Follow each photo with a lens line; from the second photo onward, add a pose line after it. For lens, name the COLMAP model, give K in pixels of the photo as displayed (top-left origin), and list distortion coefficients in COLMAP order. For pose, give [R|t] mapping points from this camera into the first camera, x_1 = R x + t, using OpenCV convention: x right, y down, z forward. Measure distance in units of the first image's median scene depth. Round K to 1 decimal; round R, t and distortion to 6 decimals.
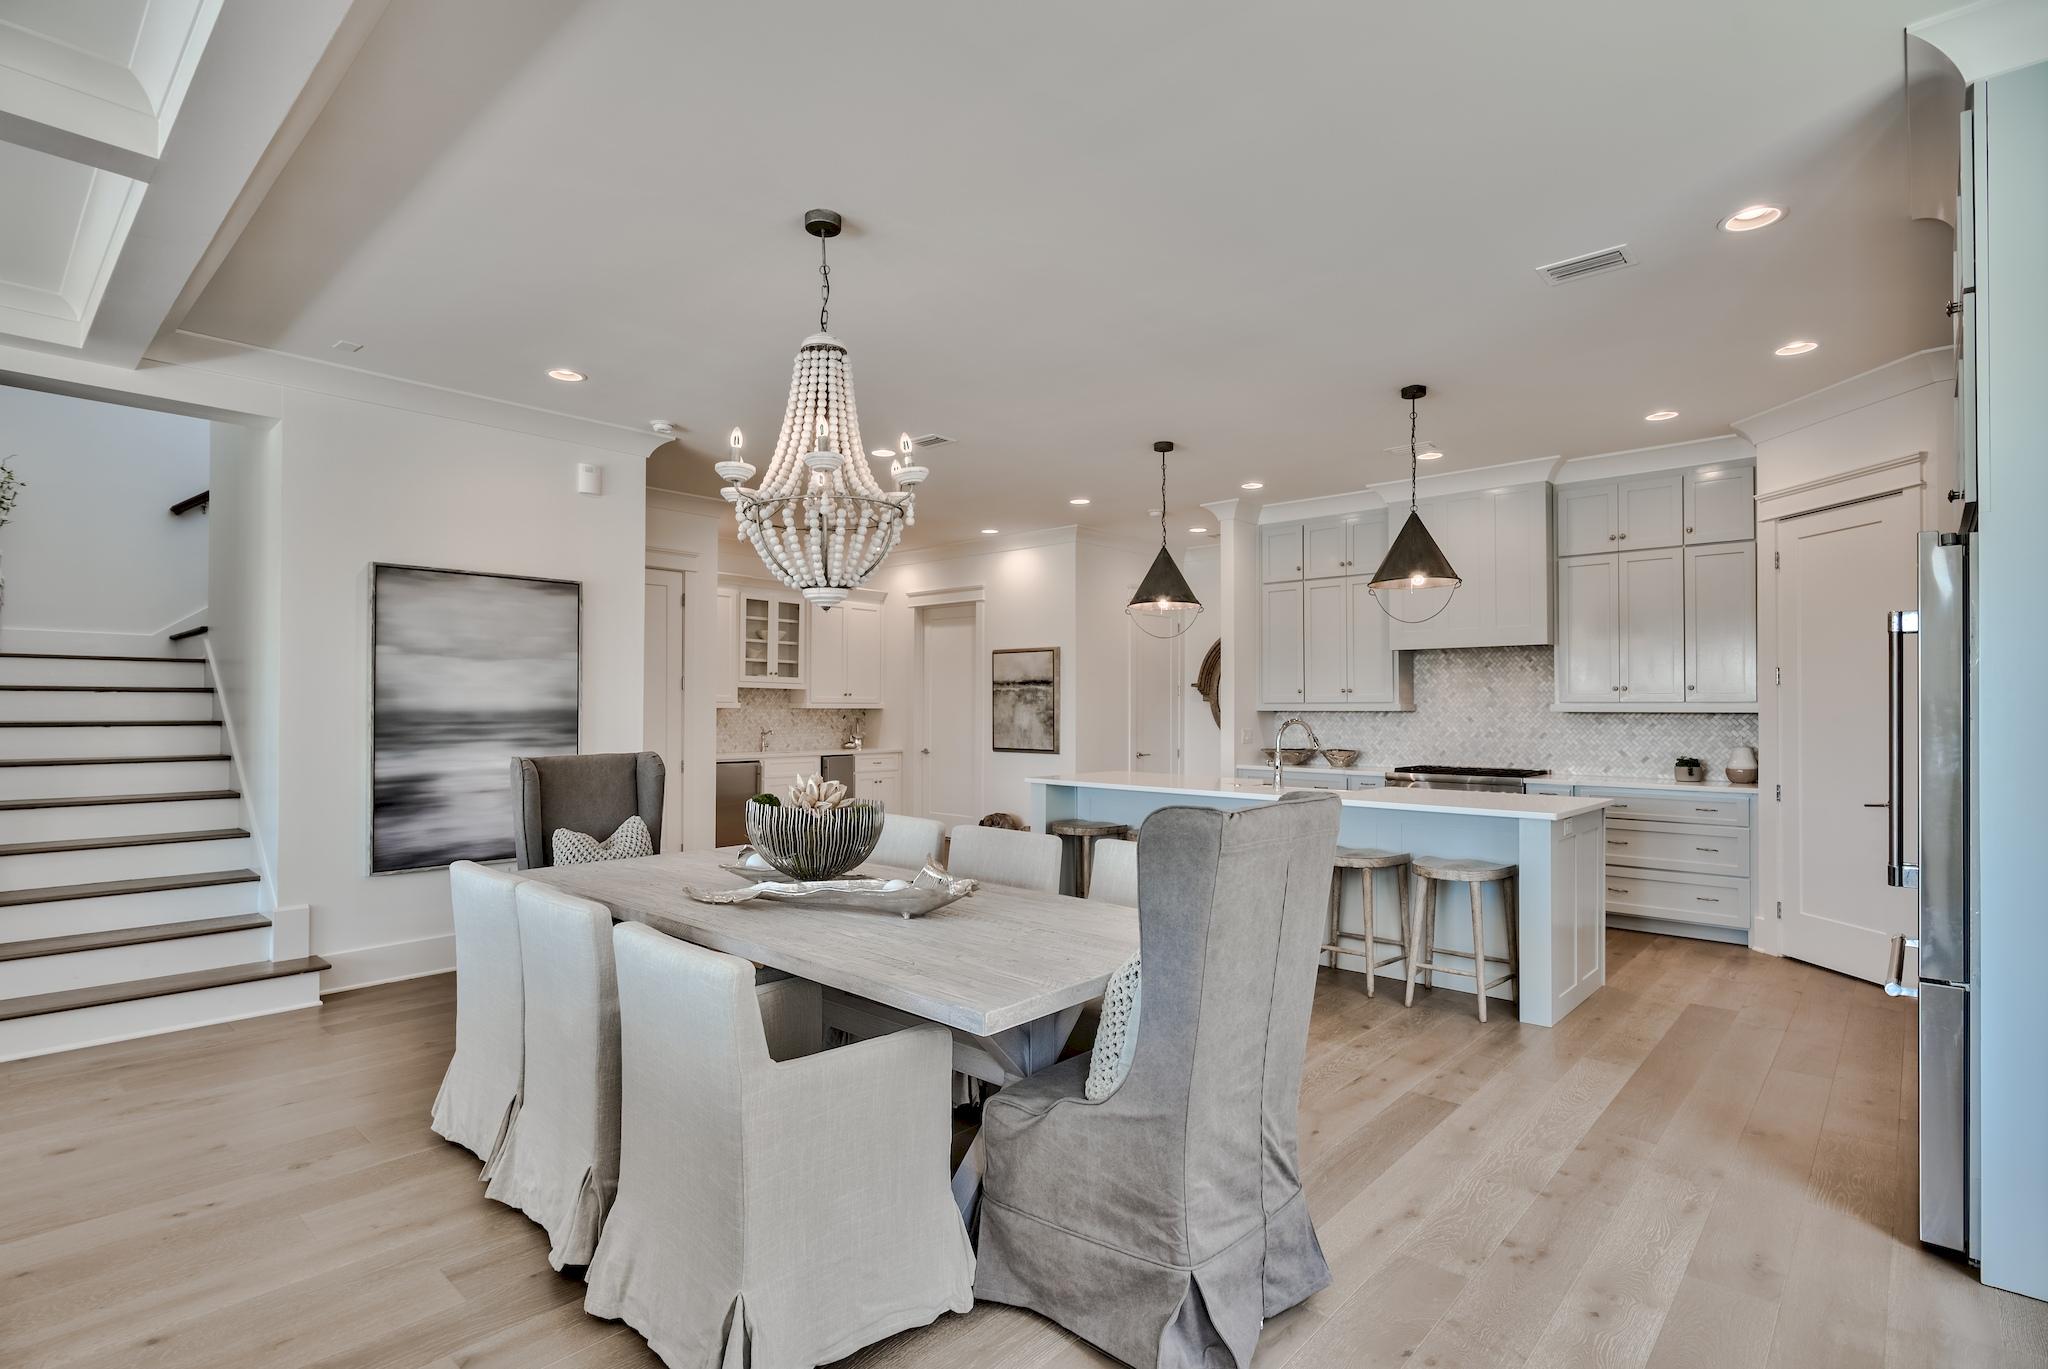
lens RADIAL K [[995.9, 0, 1020.1], [0, 995.9, 692.8], [0, 0, 1]] dist [-0.002714, -0.000325]
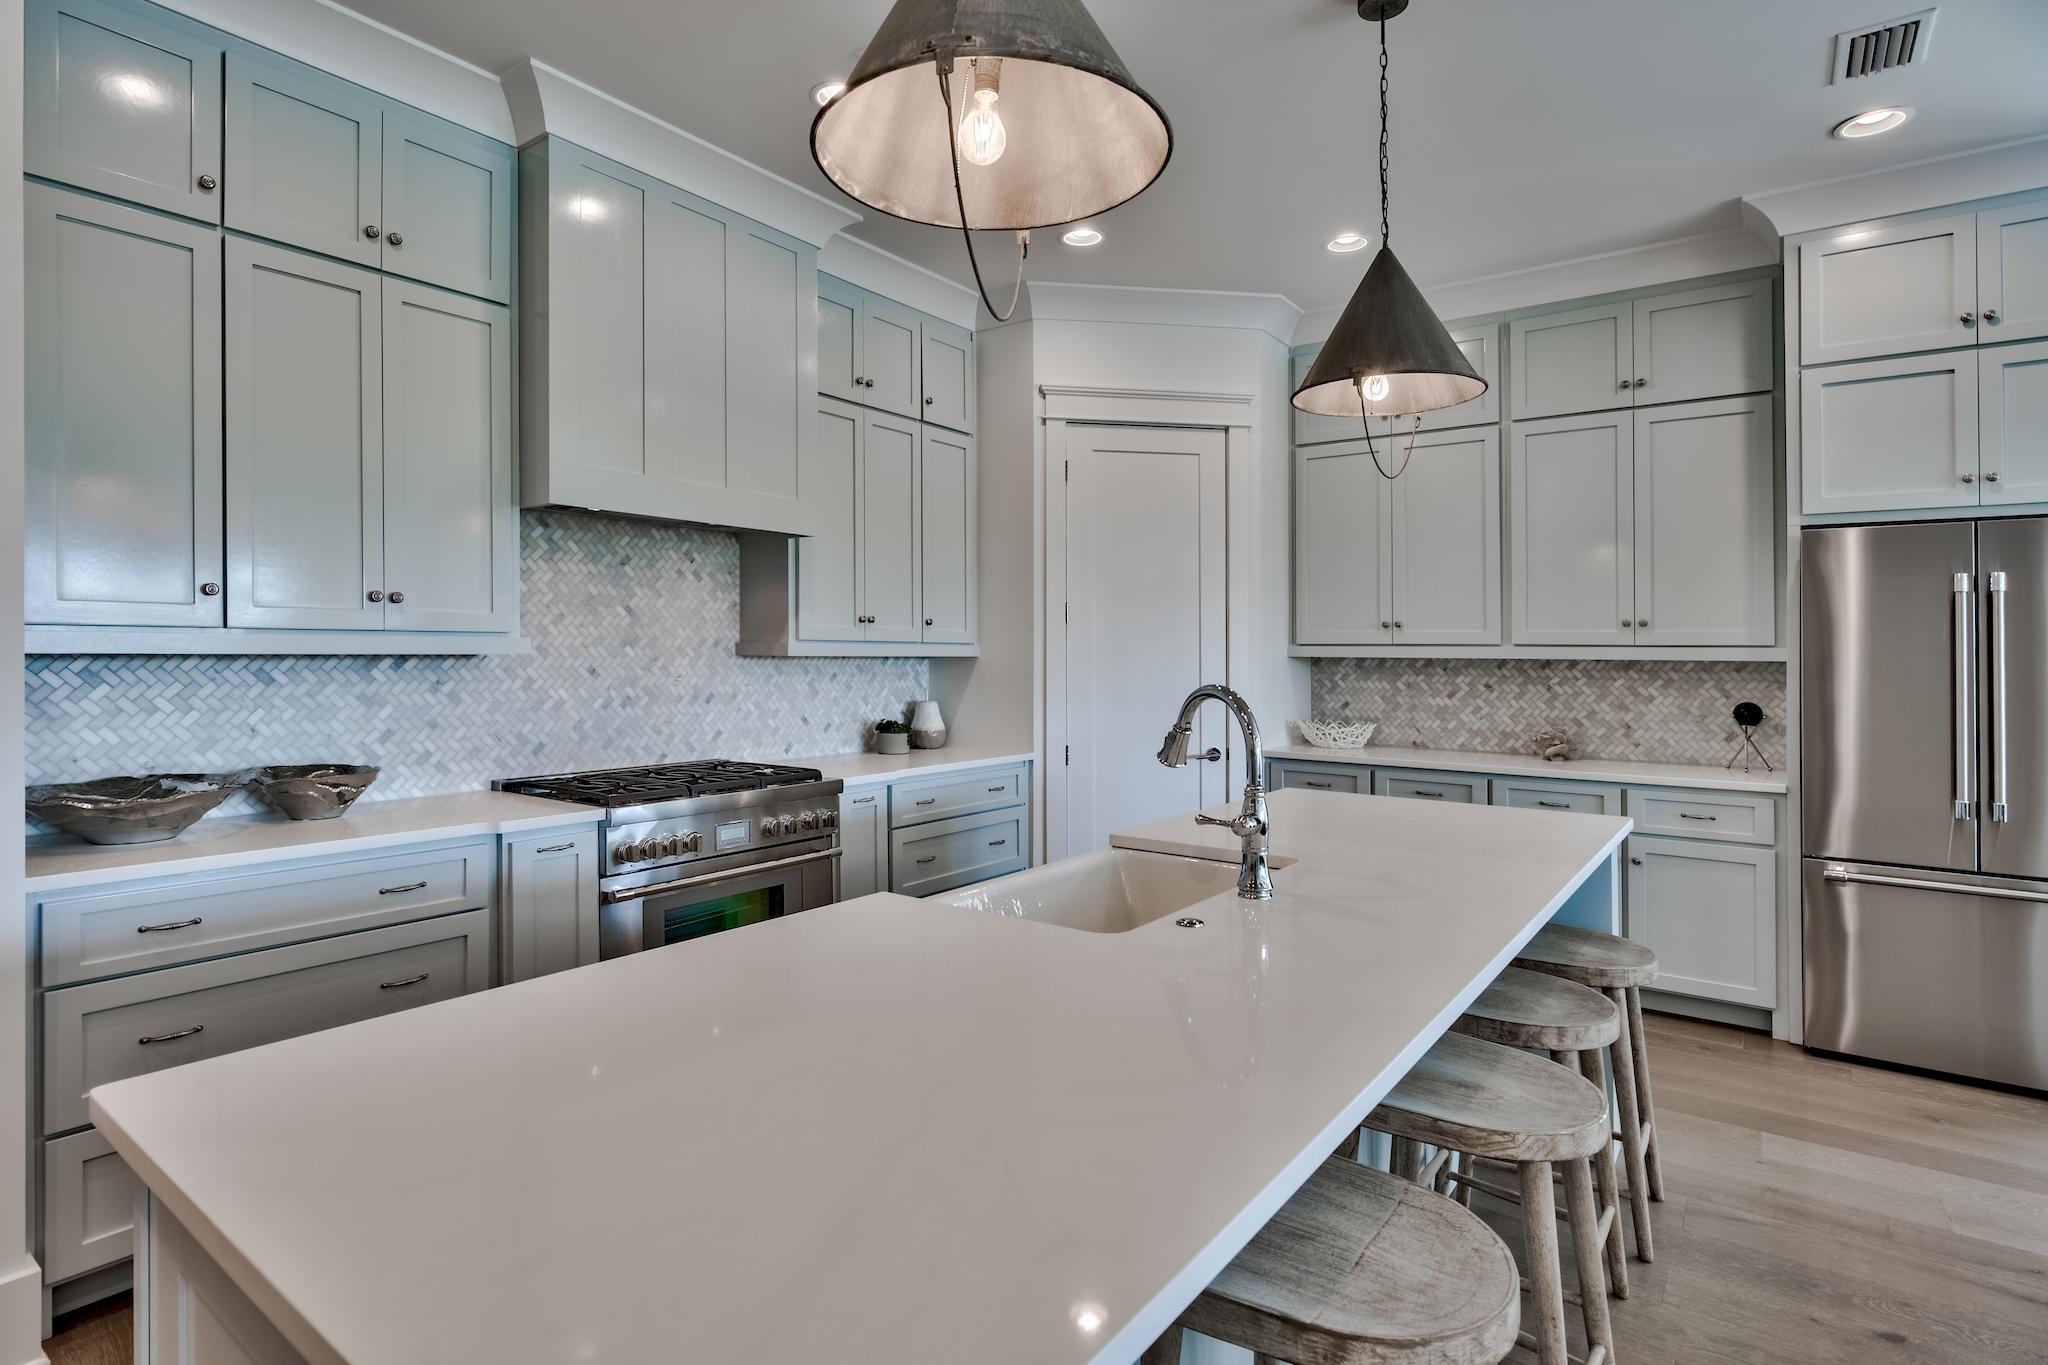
lens RADIAL K [[1033.7, 0, 1004.7], [0, 1033.7, 653.5], [0, 0, 1]] dist [-0.001187, -0.001153]
pose [[-0.089845, -0.003733, 0.995949, -0.065994], [-0.023969, 0.999711, 0.001585, 0.014119], [-0.995667, -0.023729, -0.089908, 0.951808]]
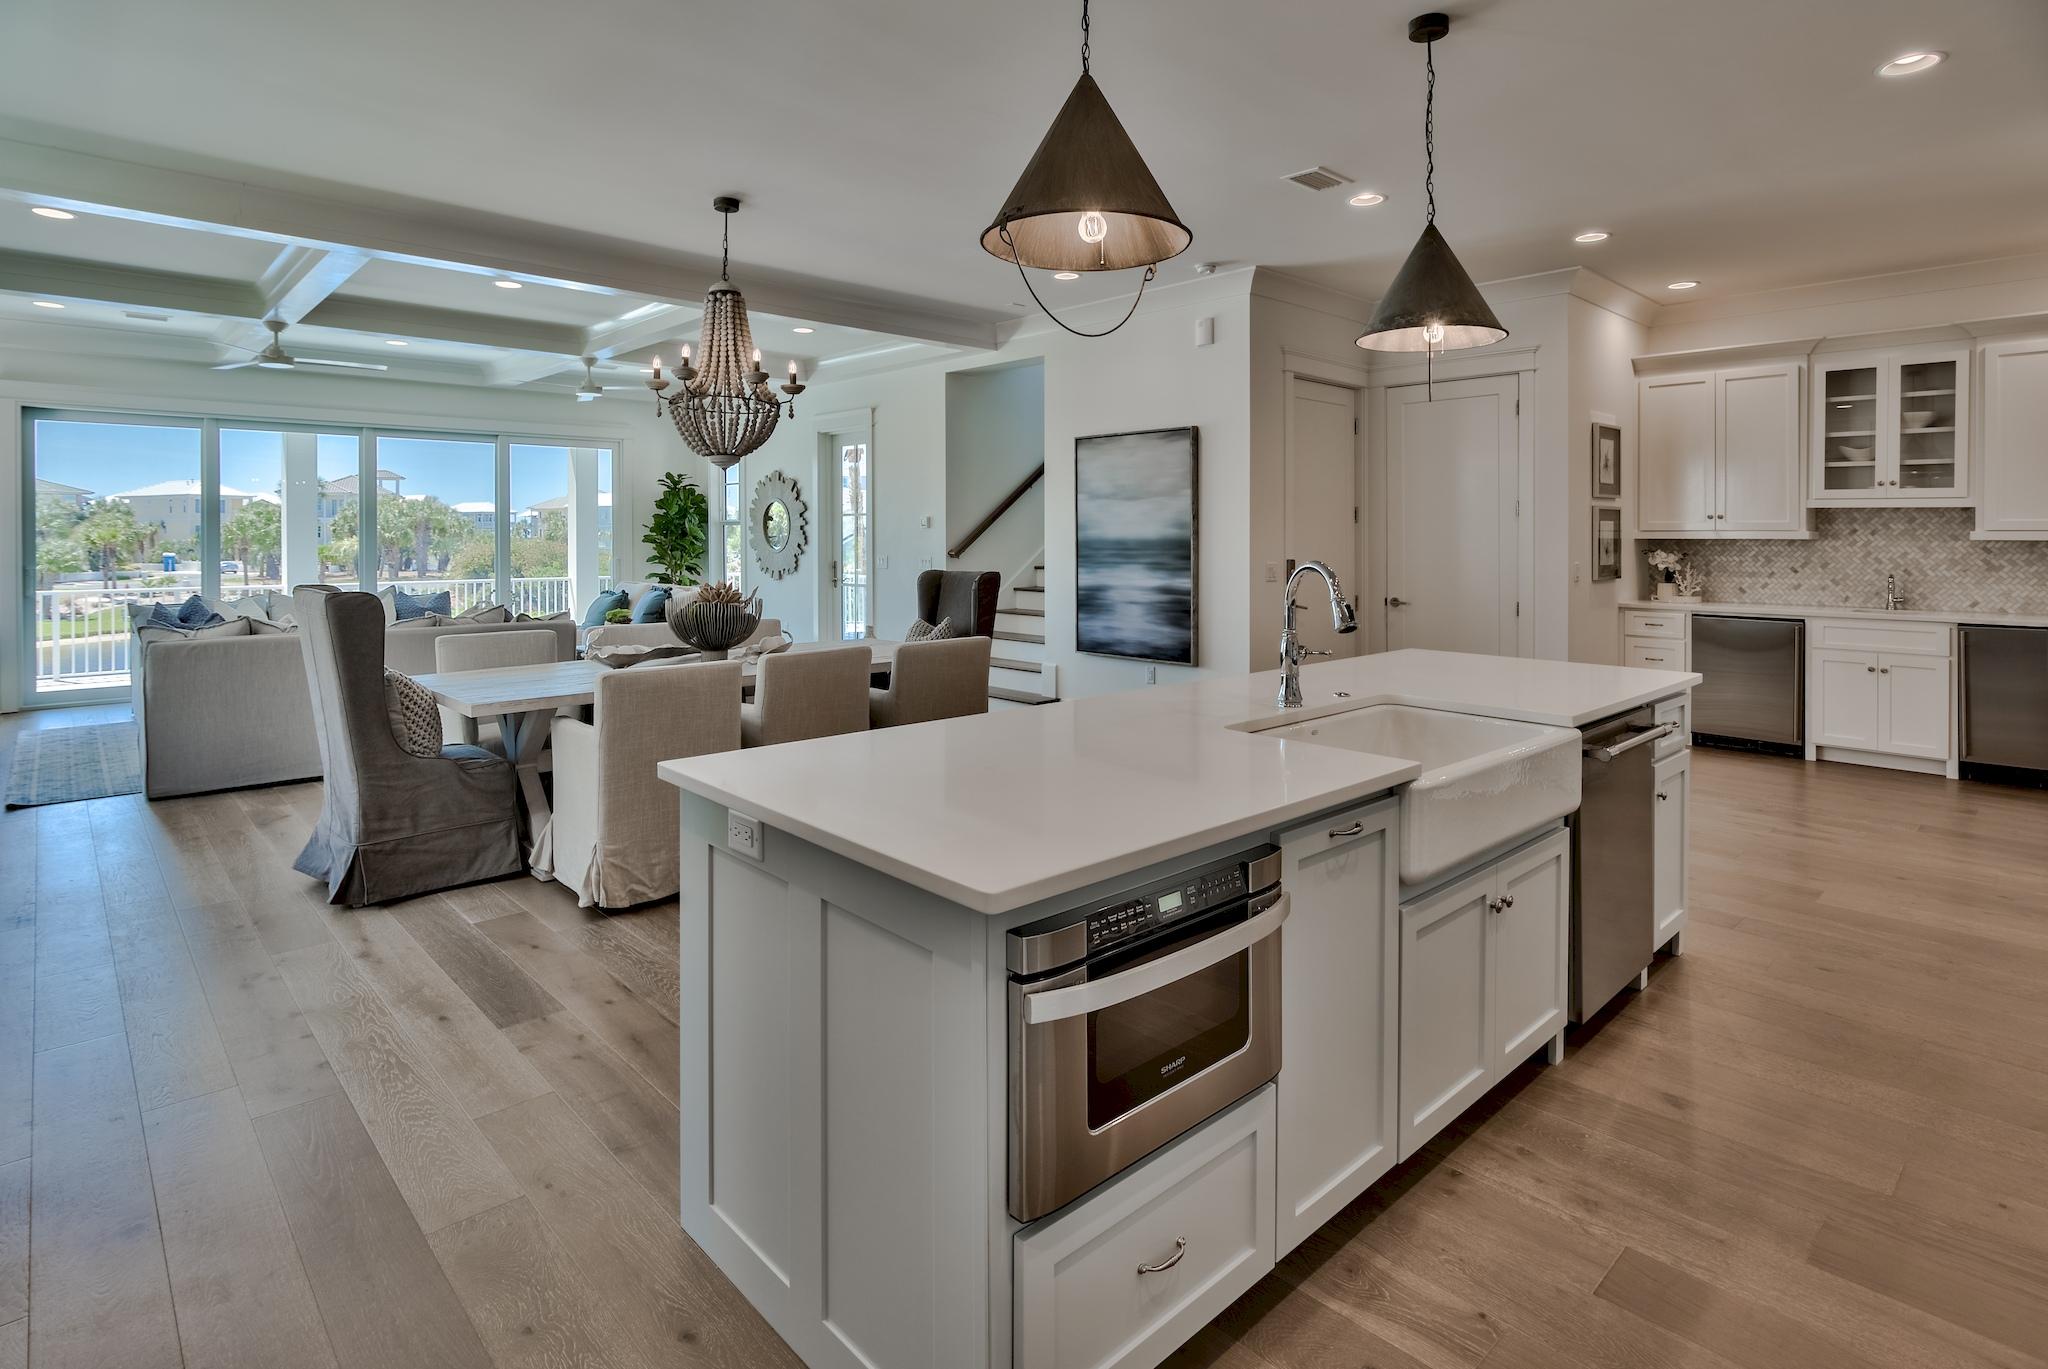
lens RADIAL K [[1035.9, 0, 1025.4], [0, 1035.9, 526.8], [0, 0, 1]] dist [-0.011727, -0.000038]
pose [[-0.074317, -0.013030, -0.997150, 0.652155], [0.012270, 0.999827, -0.013980, 0.015159], [0.997159, -0.013274, -0.074144, 0.781832]]
